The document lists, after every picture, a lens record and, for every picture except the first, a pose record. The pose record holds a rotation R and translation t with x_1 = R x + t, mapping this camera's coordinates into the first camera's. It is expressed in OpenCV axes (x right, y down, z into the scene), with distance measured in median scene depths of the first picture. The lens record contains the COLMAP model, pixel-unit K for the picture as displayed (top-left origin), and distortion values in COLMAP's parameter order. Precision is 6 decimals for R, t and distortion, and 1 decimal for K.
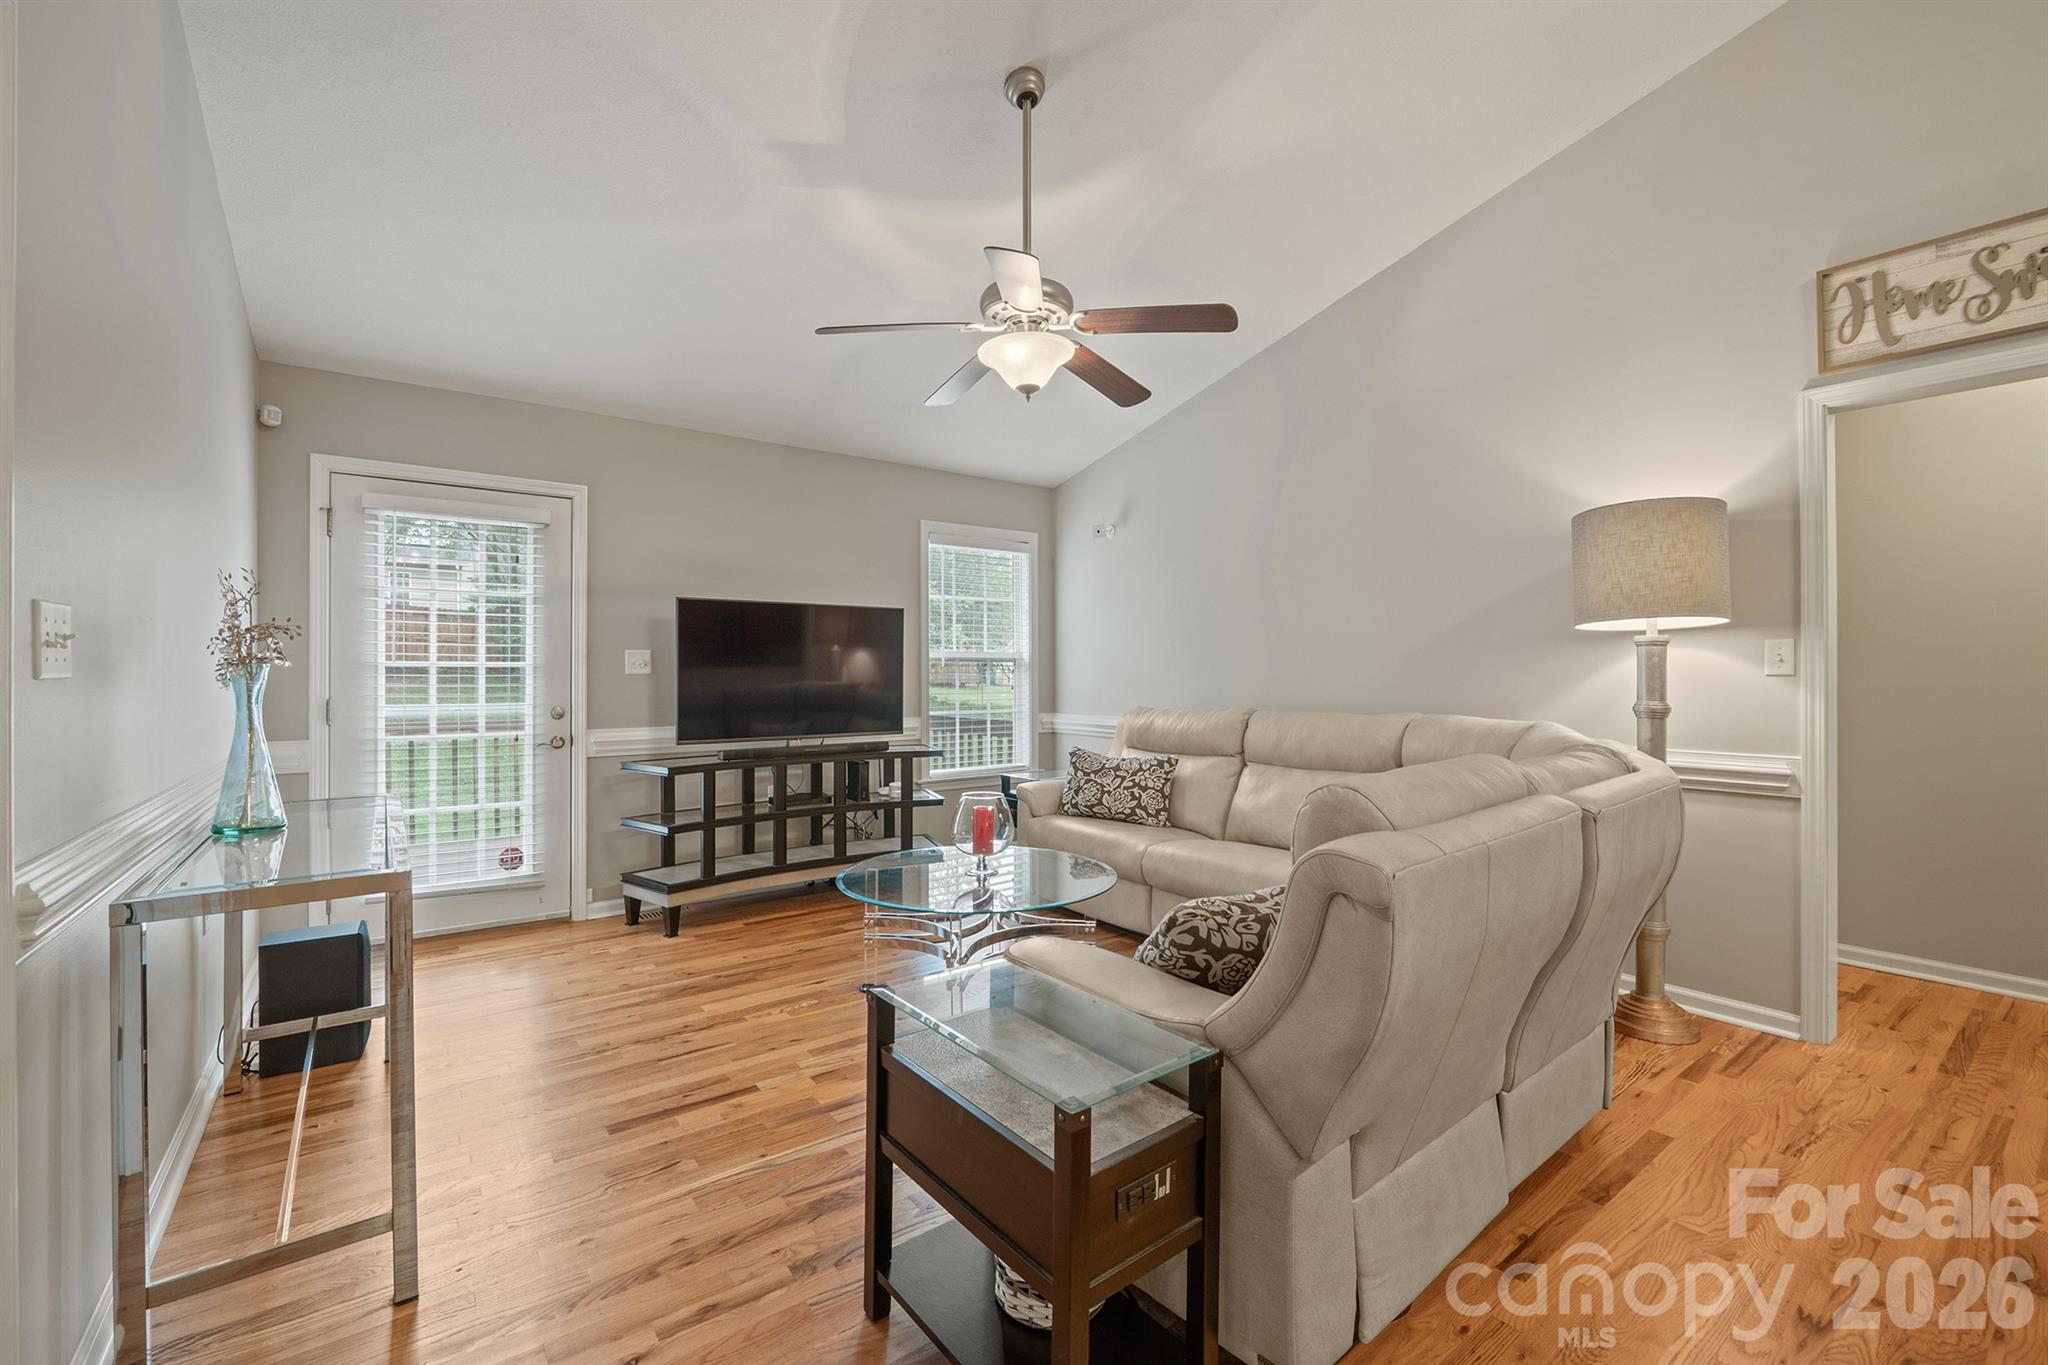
lens RADIAL K [[864.2, 0, 1024.6], [0, 864.2, 673.8], [0, 0, 1]] dist [-0.007357, -0.000646]
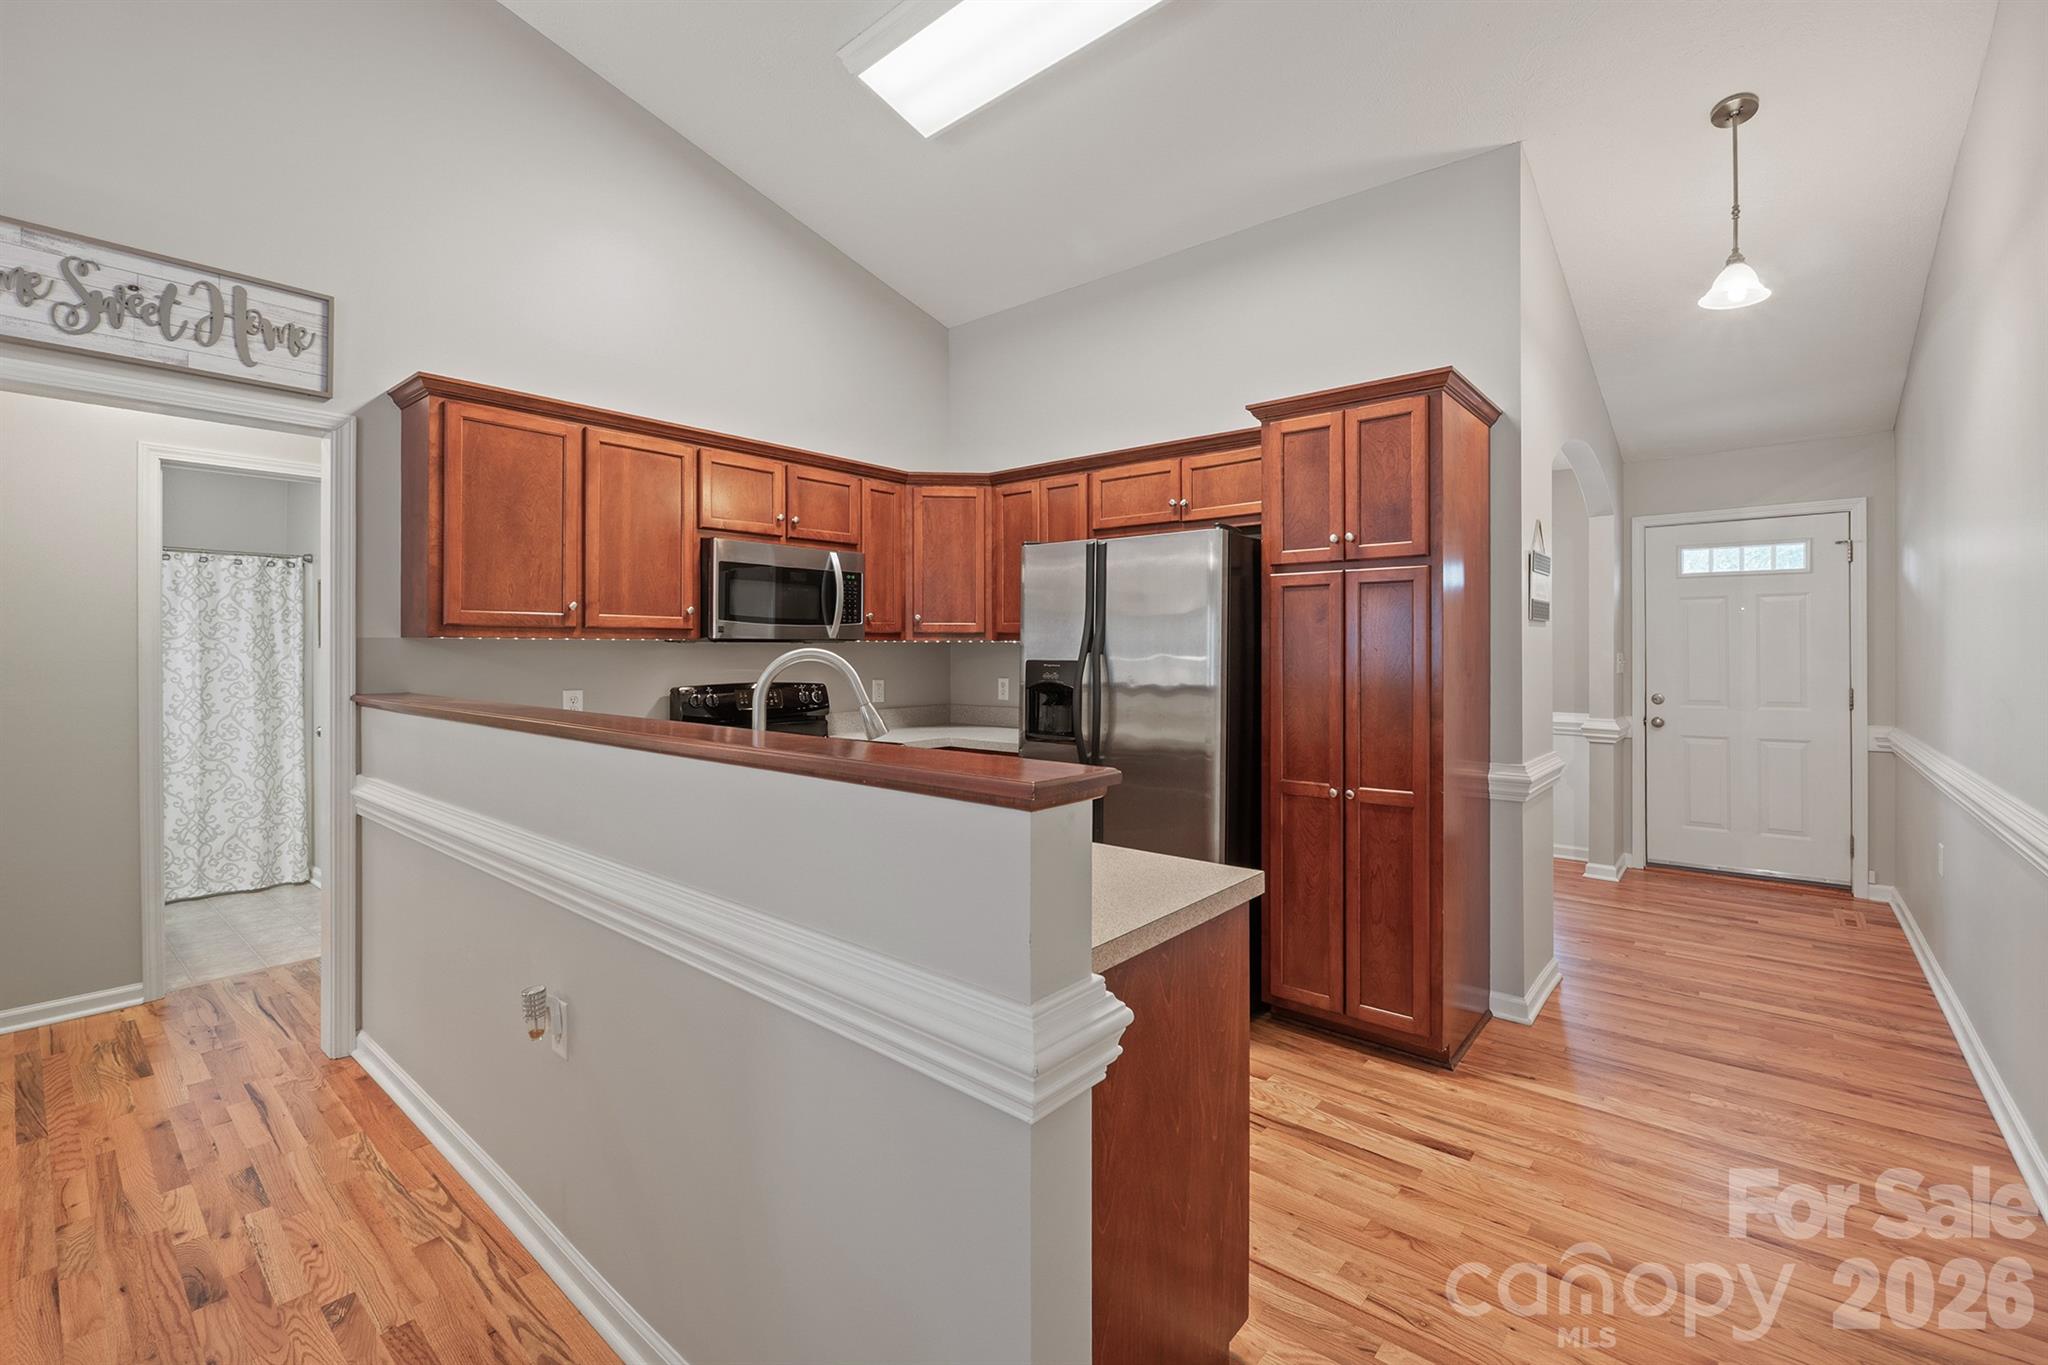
lens RADIAL K [[864.2, 0, 1040.2], [0, 864.2, 647.6], [0, 0, 1]] dist [-0.007357, -0.000646]
pose [[-0.229481, 0.005282, 0.973299, -0.037773], [0.001677, 0.999986, -0.005031, -0.035743], [-0.973312, 0.000478, -0.229487, 0.109354]]
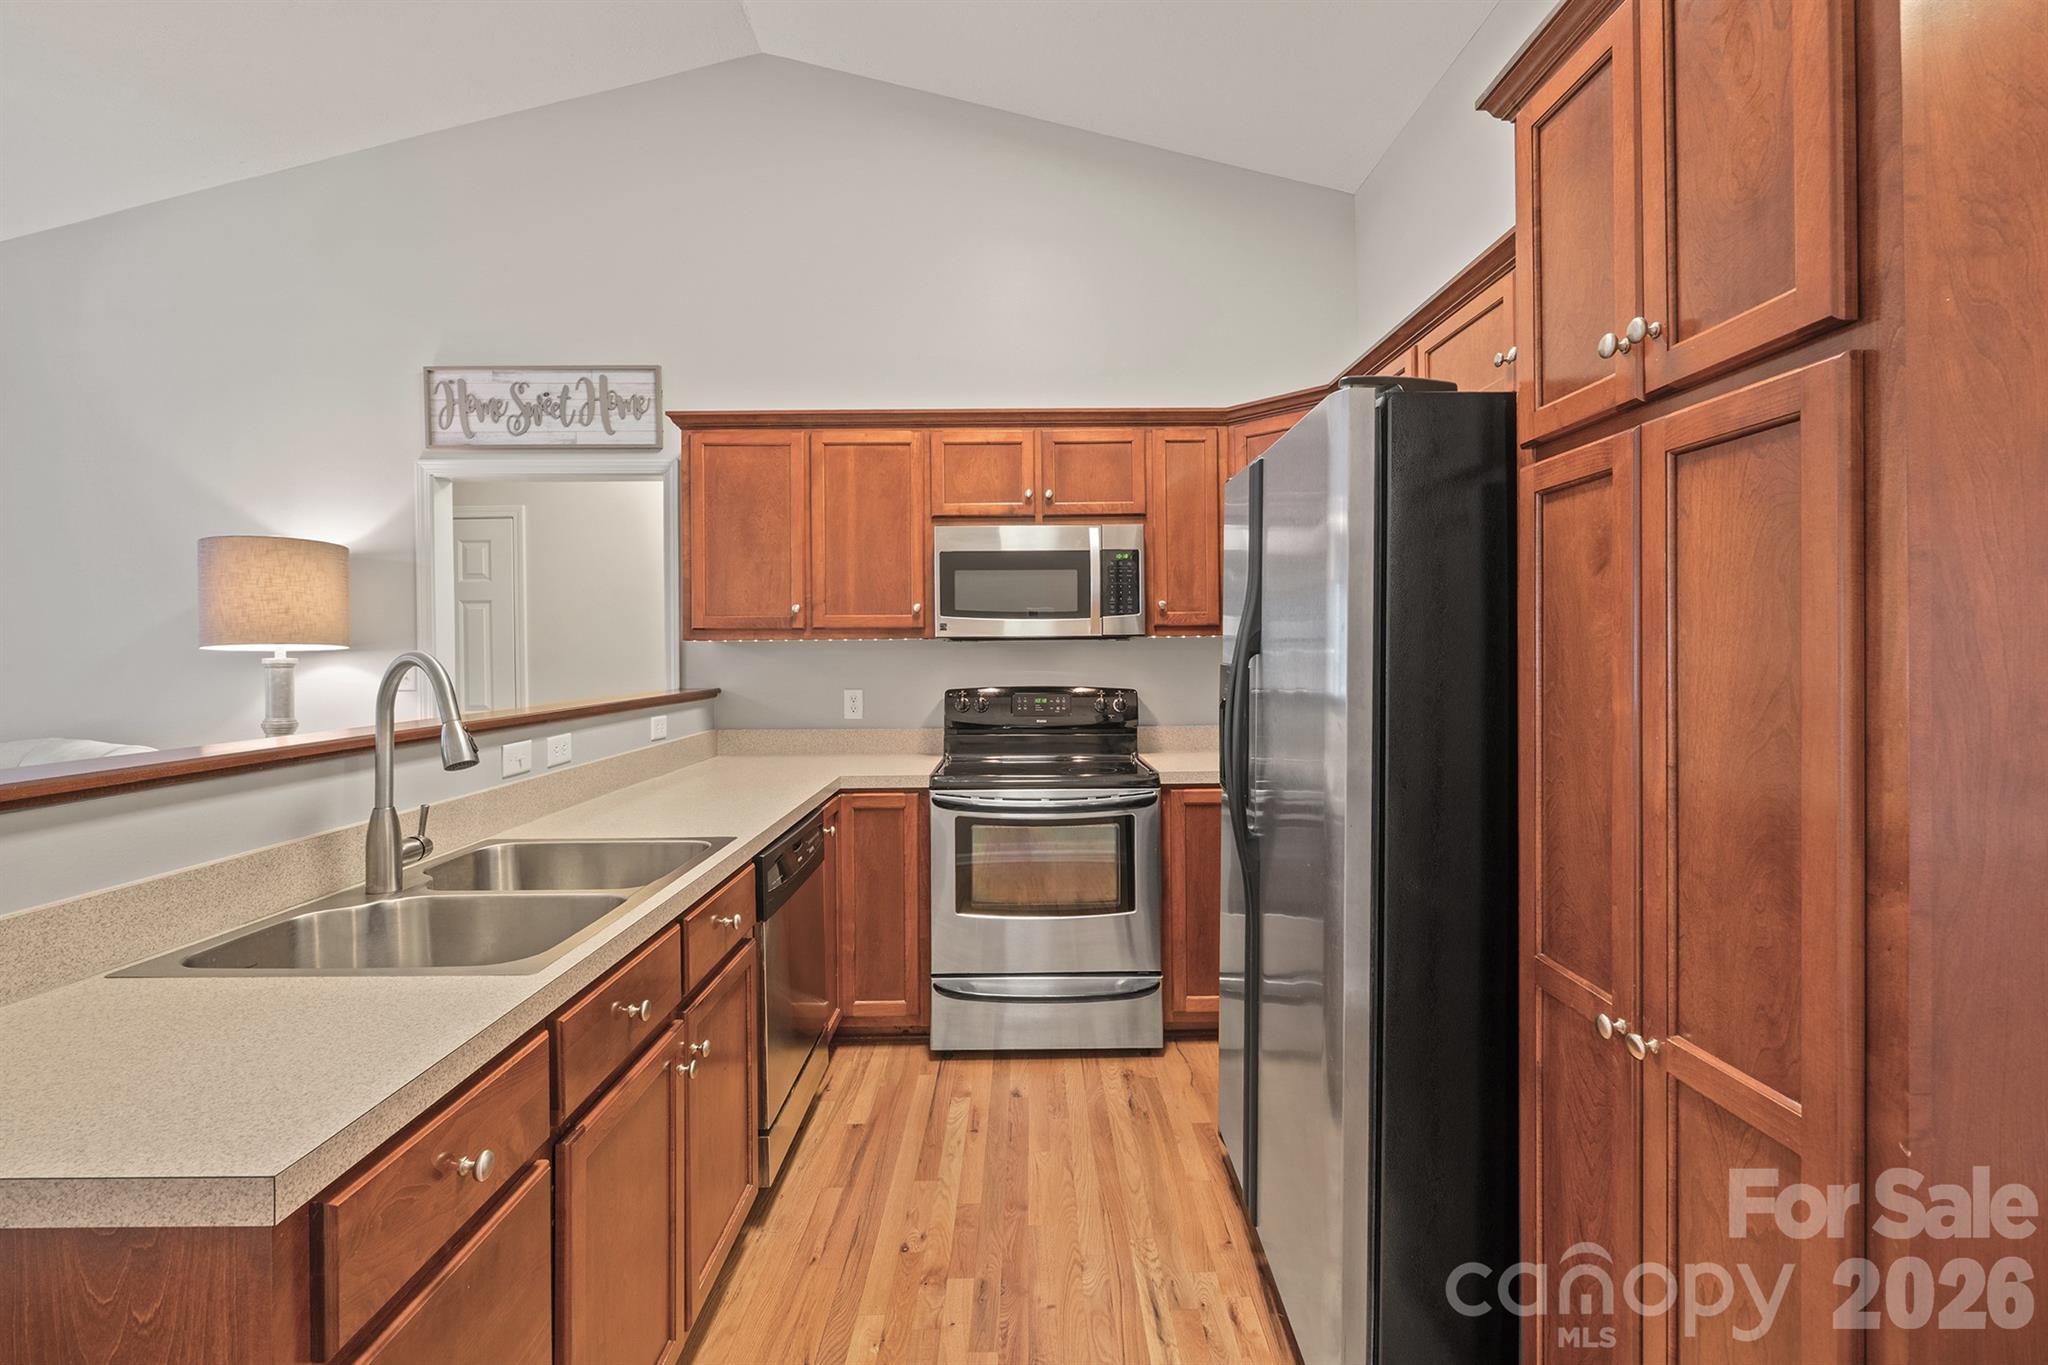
lens RADIAL K [[864.2, 0, 1045.8], [0, 864.2, 660.2], [0, 0, 1]] dist [-0.007357, -0.000646]
pose [[0.583511, -0.012094, 0.812015, 0.324020], [0.007871, 0.999926, 0.009237, -0.035146], [-0.812067, 0.001002, 0.583563, -0.347029]]
